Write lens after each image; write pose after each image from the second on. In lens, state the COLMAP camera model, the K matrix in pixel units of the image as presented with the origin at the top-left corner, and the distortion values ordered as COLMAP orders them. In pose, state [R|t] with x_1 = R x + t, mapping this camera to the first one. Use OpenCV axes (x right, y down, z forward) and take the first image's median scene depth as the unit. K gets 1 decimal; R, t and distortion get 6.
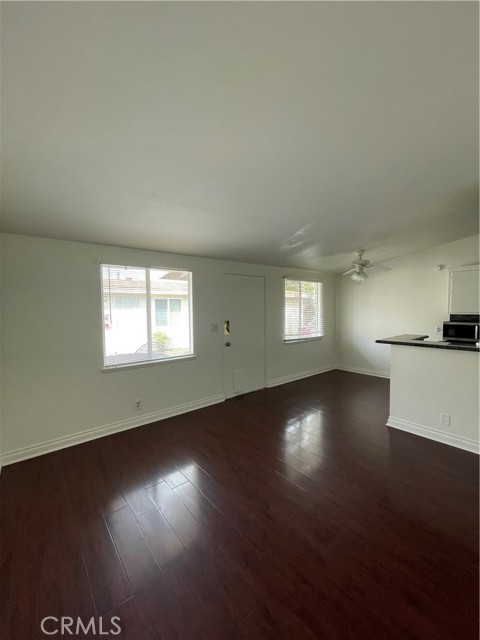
lens RADIAL K [[260.0, 0, 240.0], [0, 260.0, 320.0], [0, 0, 1]] dist [-0.001750, -0.000259]
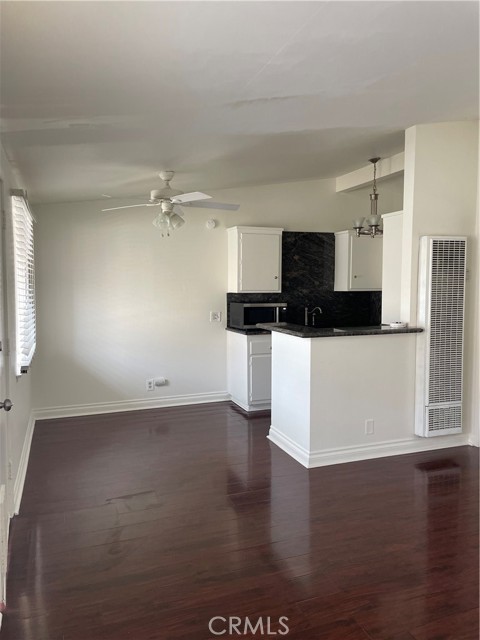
lens RADIAL K [[479.2, 0, 240.0], [0, 479.2, 320.0], [0, 0, 1]] dist [-0.000348, -0.000146]
pose [[0.315403, -0.056400, 0.947280, -0.436950], [0.038273, 0.998176, 0.046687, -0.009178], [-0.948186, 0.021530, 0.316987, 0.608778]]
